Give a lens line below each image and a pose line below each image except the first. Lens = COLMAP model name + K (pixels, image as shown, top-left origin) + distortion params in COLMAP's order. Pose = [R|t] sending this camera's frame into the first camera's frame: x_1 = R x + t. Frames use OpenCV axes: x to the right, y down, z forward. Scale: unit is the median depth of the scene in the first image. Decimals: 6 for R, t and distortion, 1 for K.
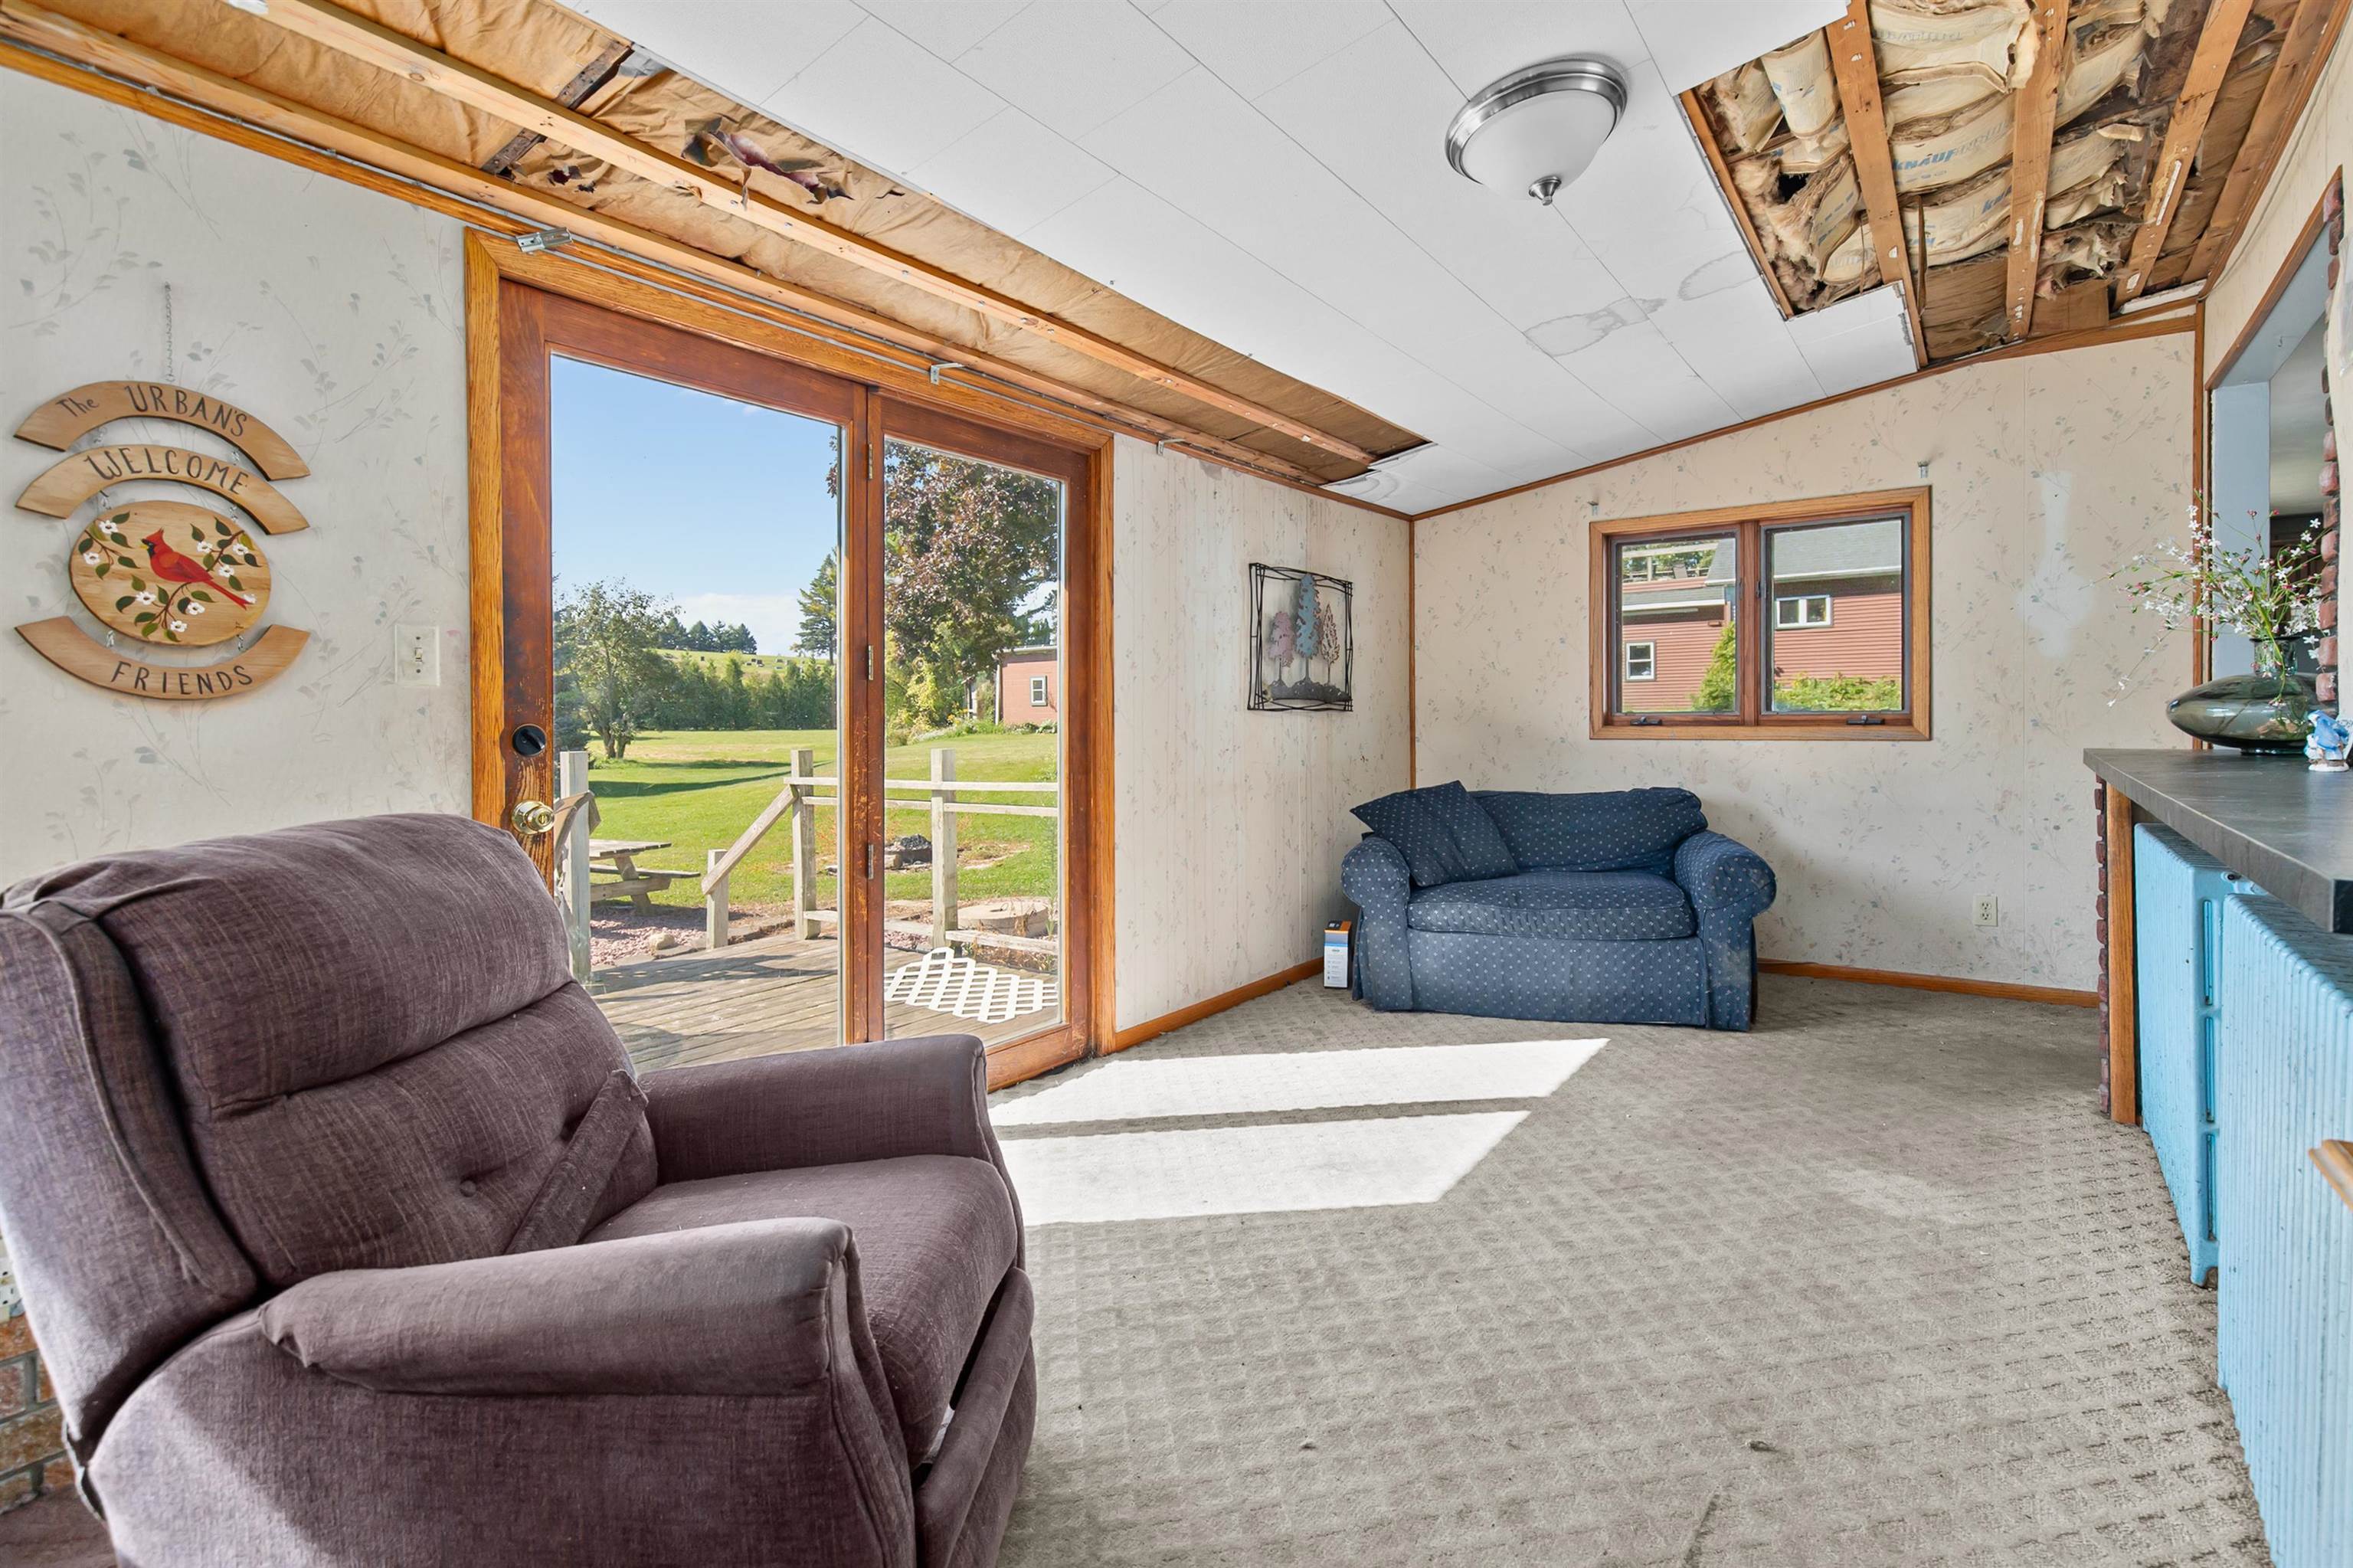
lens RADIAL K [[1083.2, 0, 1232.2], [0, 1083.2, 727.7], [0, 0, 1]] dist [0.004857, -0.000108]
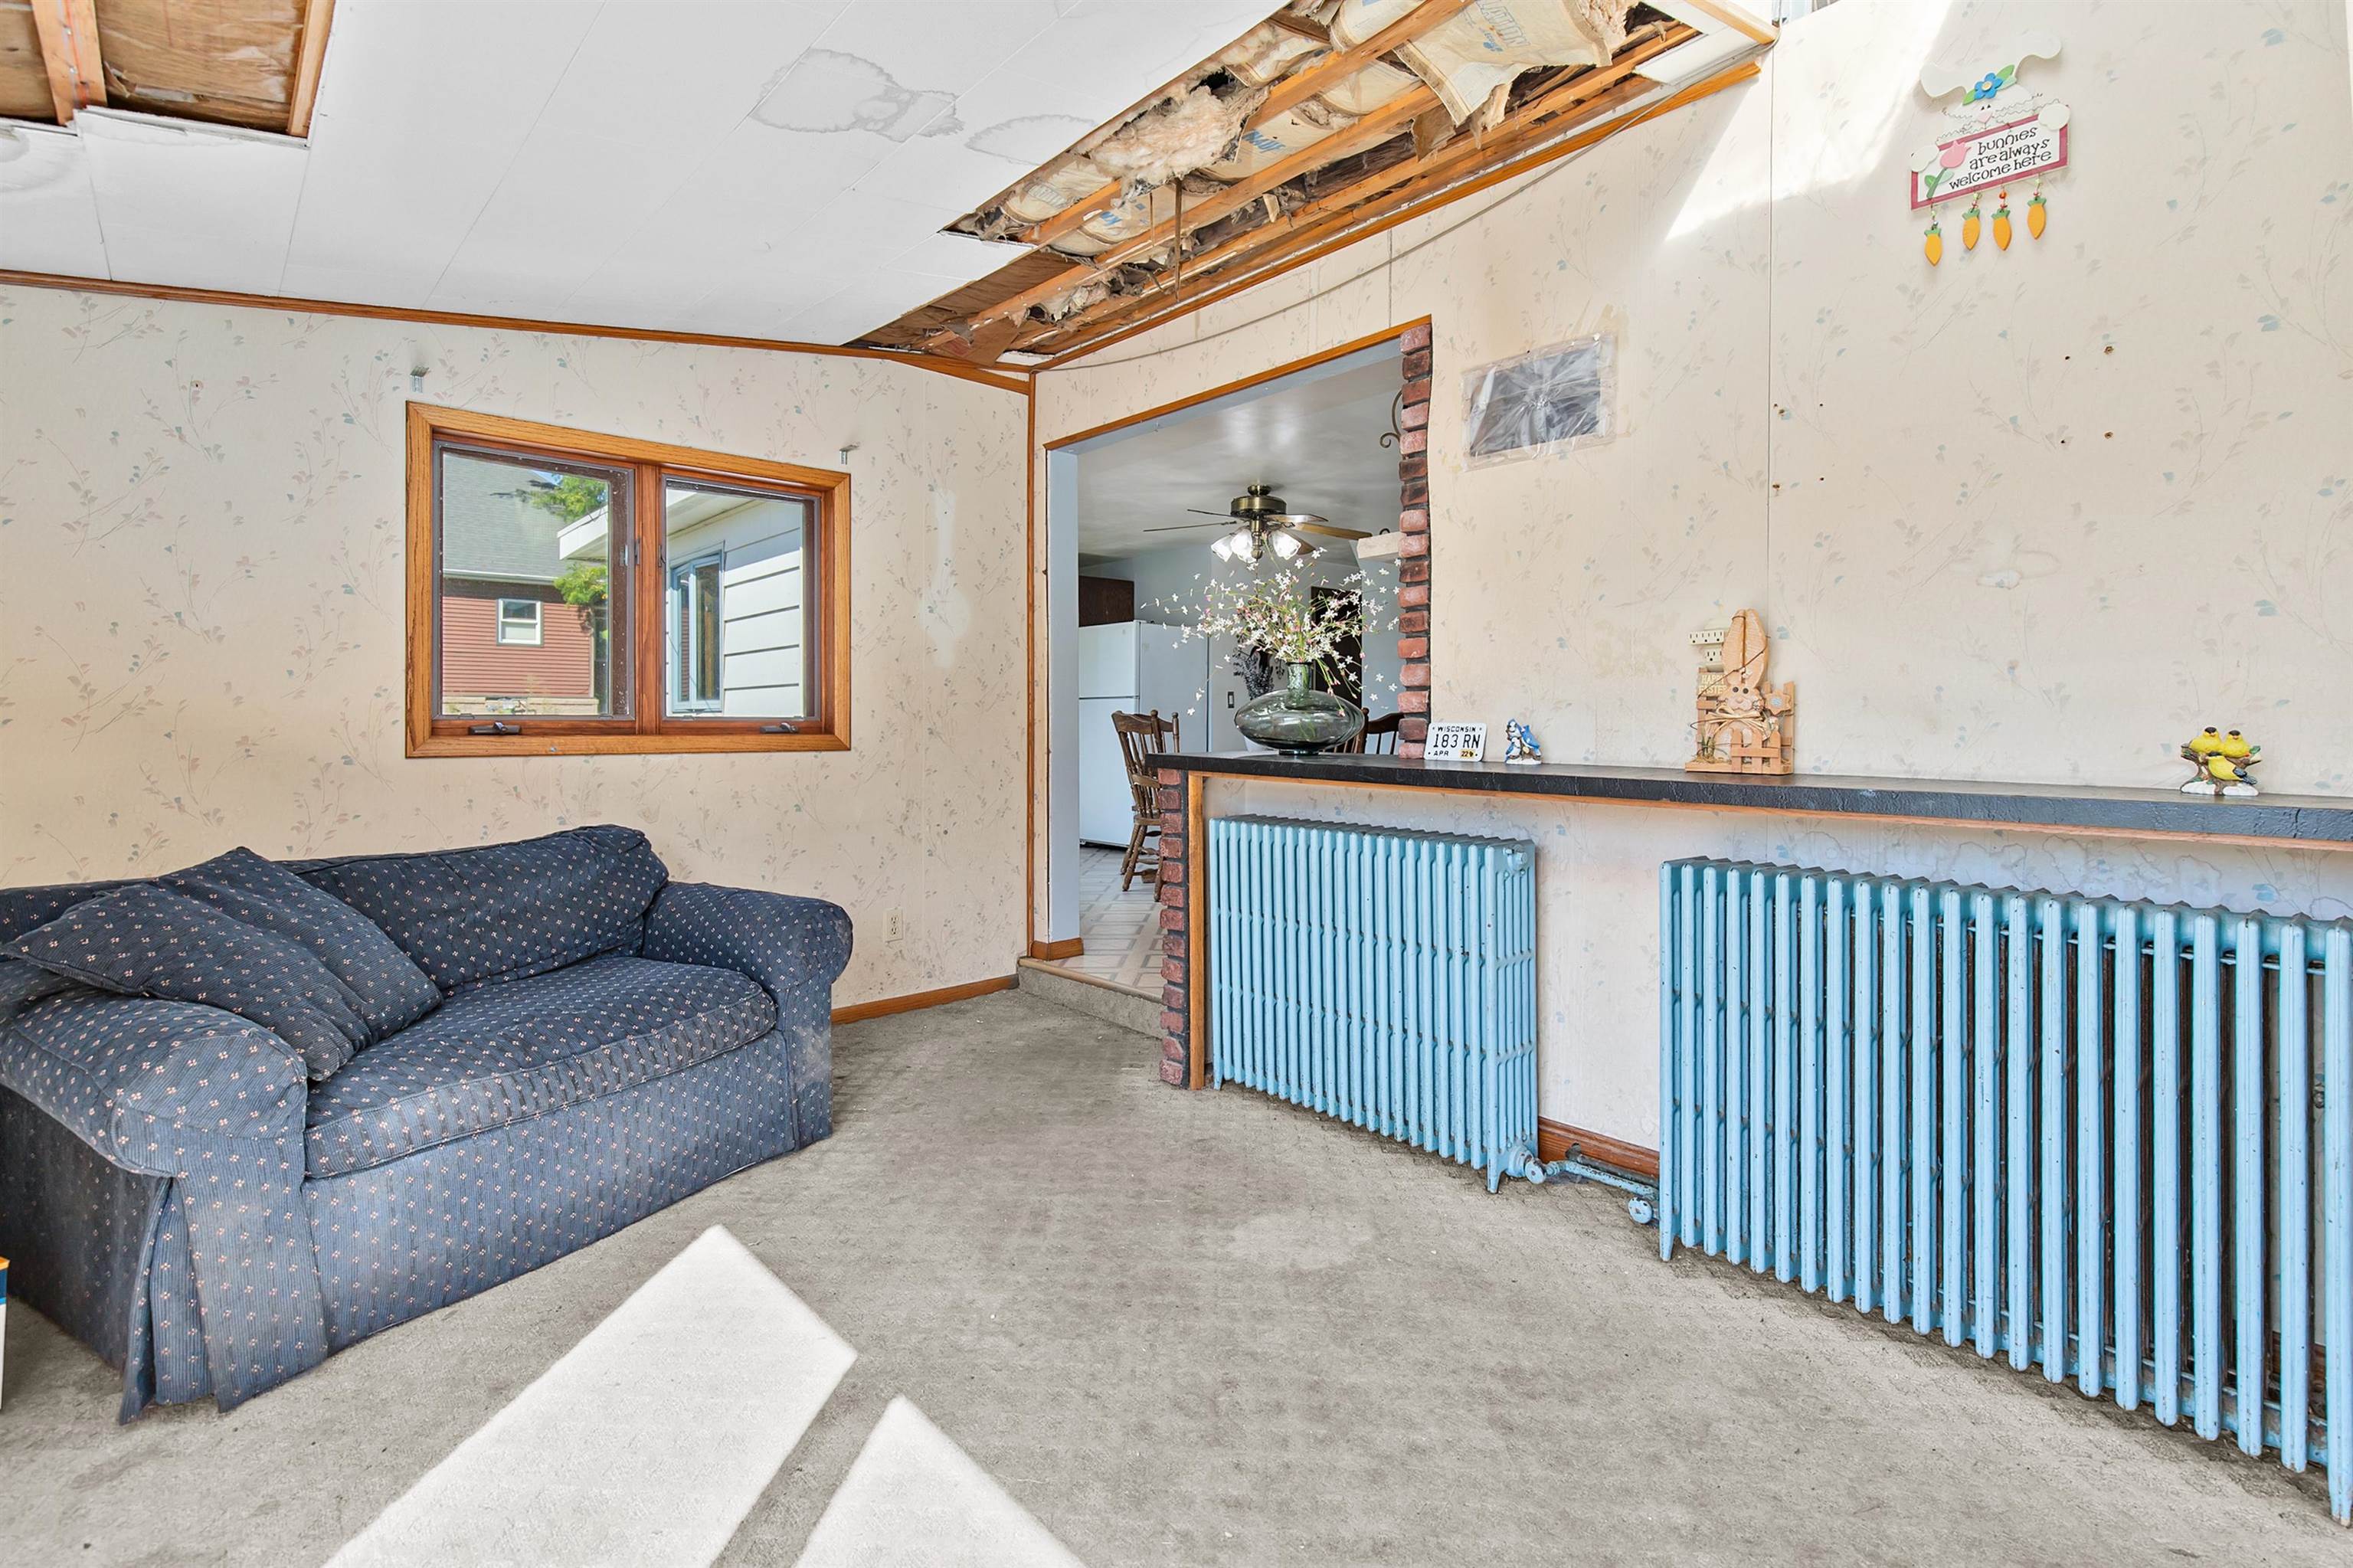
lens RADIAL K [[1083.2, 0, 1147.1], [0, 1083.2, 725.9], [0, 0, 1]] dist [0.004857, -0.000108]
pose [[0.241687, 0.007035, 0.970329, -0.249303], [0.004978, 0.999952, -0.008490, 0.000139], [-0.970342, 0.006882, 0.241640, 0.705464]]
